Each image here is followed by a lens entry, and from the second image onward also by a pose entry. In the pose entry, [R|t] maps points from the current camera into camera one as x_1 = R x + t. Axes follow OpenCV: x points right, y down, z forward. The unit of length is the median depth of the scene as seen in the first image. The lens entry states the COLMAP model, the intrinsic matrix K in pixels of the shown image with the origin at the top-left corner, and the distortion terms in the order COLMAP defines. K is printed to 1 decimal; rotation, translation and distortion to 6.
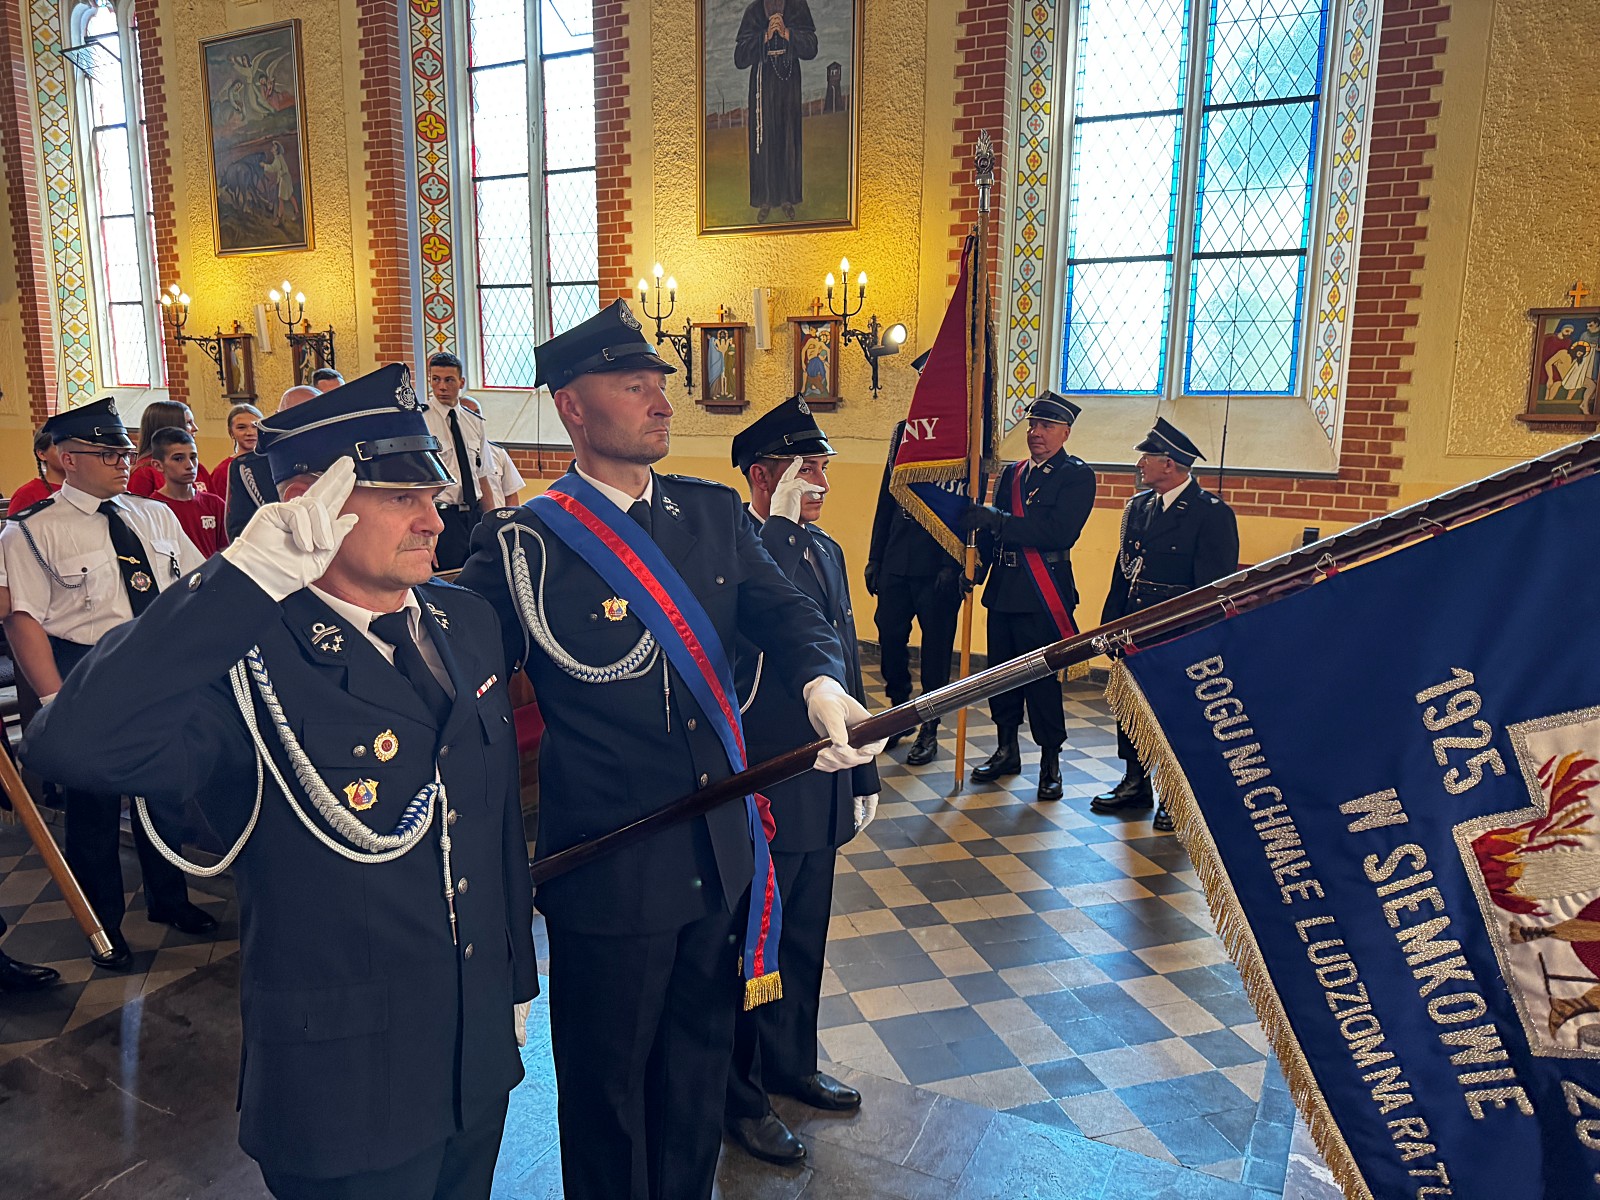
lens RADIAL K [[1181.8, 0, 800.0], [0, 1181.8, 600.0], [0, 0, 1]] dist [0.042547, -0.073844]
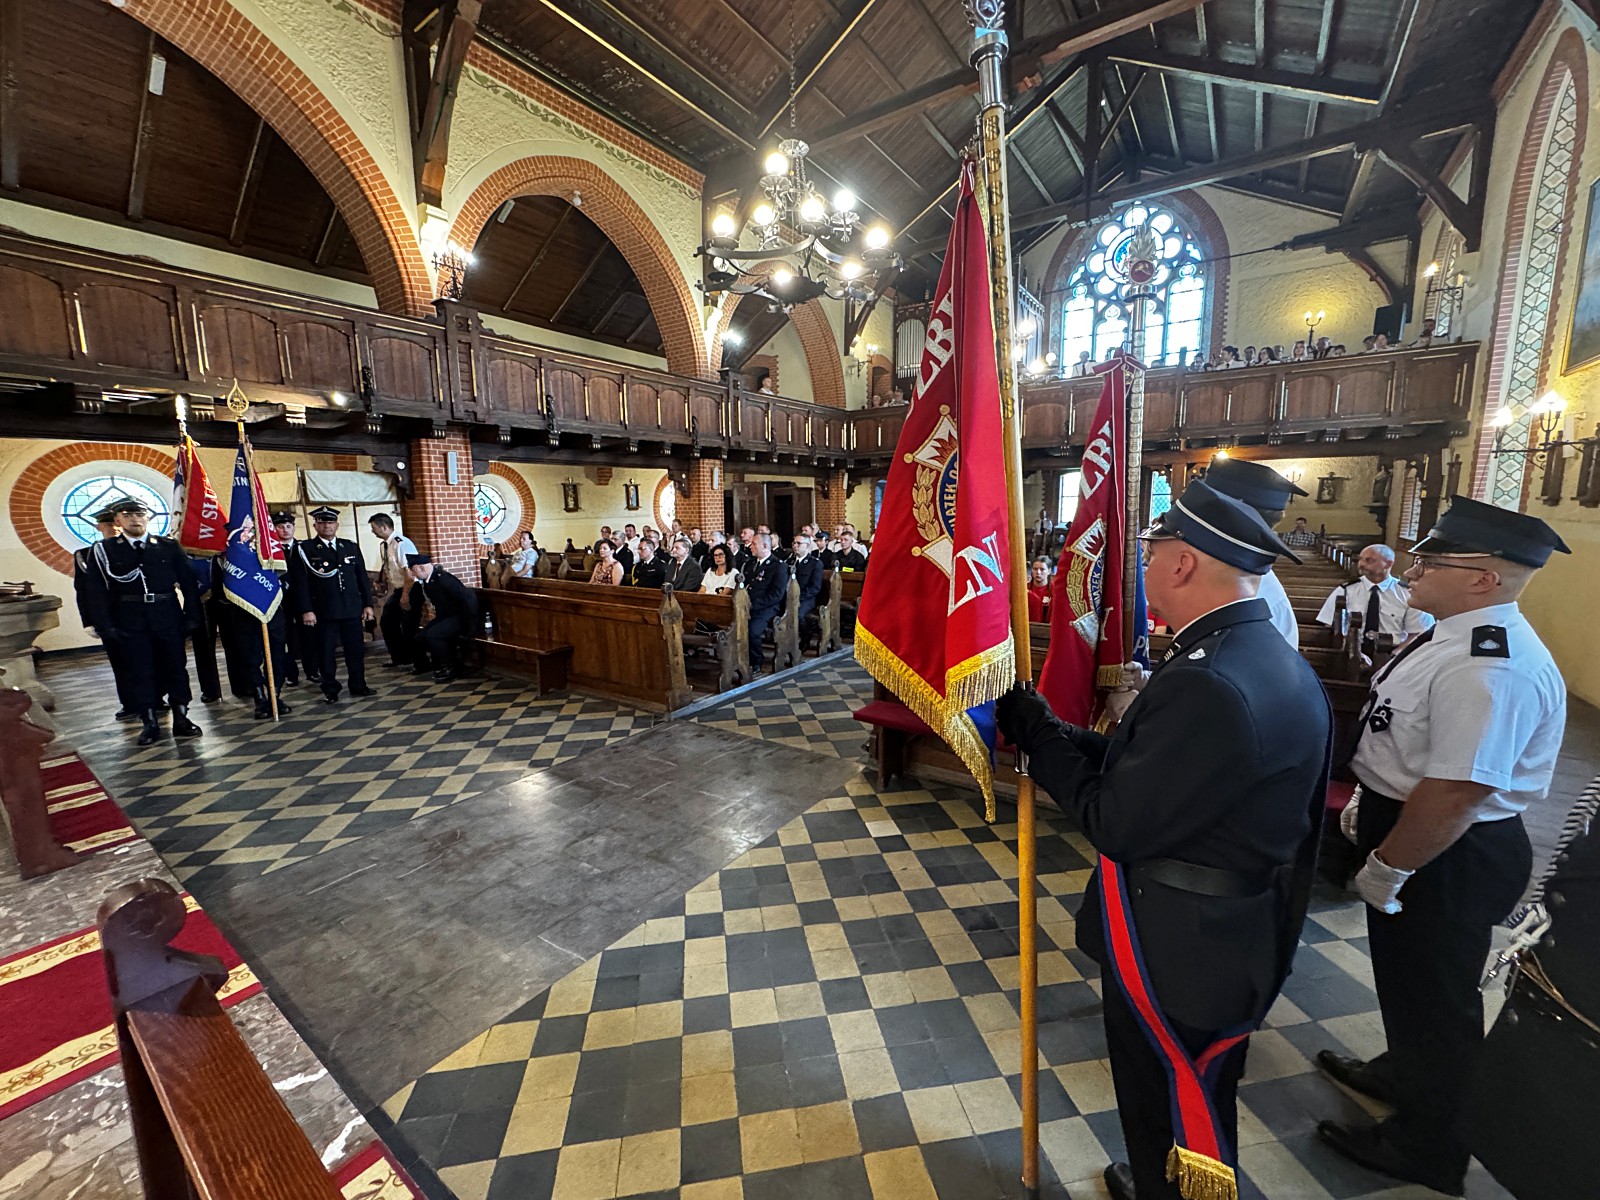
lens RADIAL K [[644.1, 0, 800.0], [0, 644.1, 600.0], [0, 0, 1]] dist [0.000101, 0.000026]
pose [[-0.110193, 0.139478, -0.984075, 0.228467], [-0.157300, 0.975179, 0.155831, -0.058291], [0.981384, 0.171967, -0.085518, 0.363691]]
